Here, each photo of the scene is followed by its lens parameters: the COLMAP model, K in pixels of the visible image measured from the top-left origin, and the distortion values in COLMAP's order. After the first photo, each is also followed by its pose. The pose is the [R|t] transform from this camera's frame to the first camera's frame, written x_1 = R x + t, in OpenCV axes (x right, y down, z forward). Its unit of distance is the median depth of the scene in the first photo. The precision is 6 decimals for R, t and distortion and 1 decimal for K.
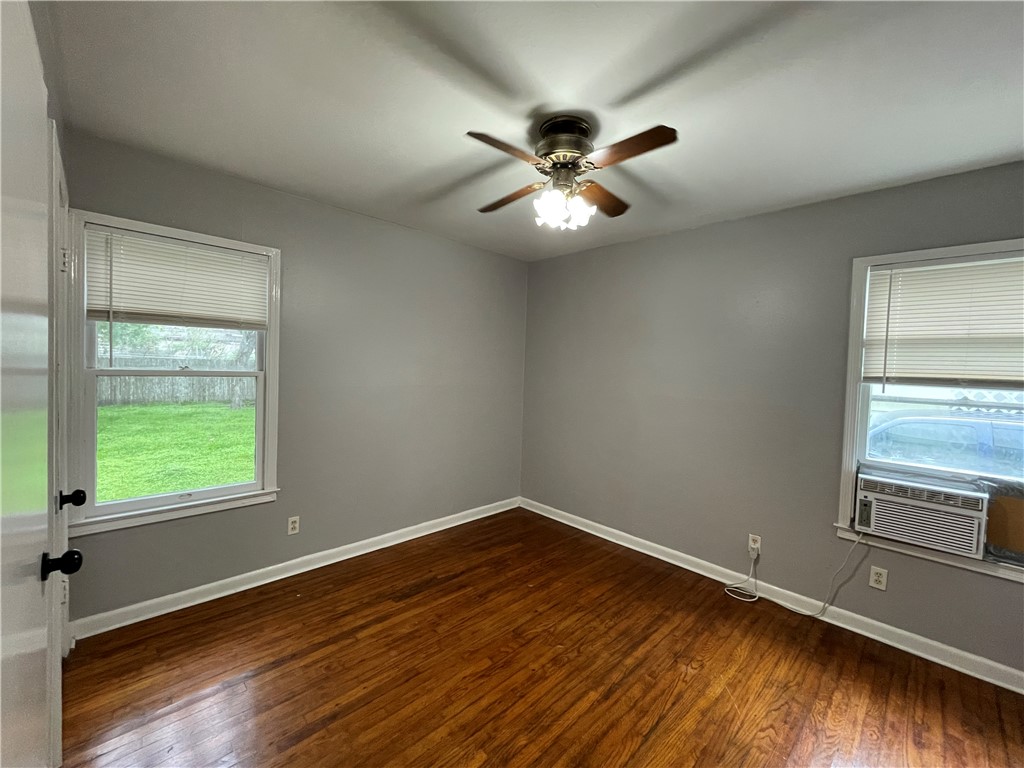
lens RADIAL K [[417.1, 0, 510.1], [0, 417.1, 381.4], [0, 0, 1]] dist [0.001142, -0.000584]
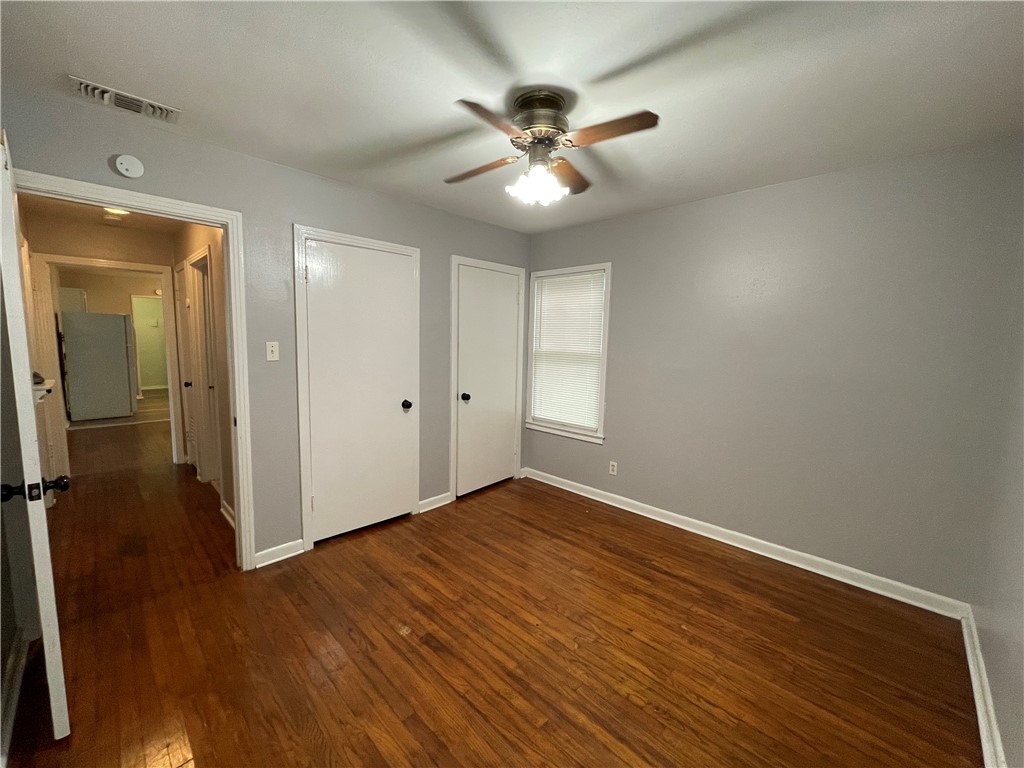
lens RADIAL K [[417.1, 0, 506.9], [0, 417.1, 374.7], [0, 0, 1]] dist [0.001142, -0.000584]
pose [[0.016439, 0.052967, -0.998461, 0.838011], [-0.057046, 0.997019, 0.051951, -0.000370], [0.998236, 0.056104, 0.019411, 0.664743]]
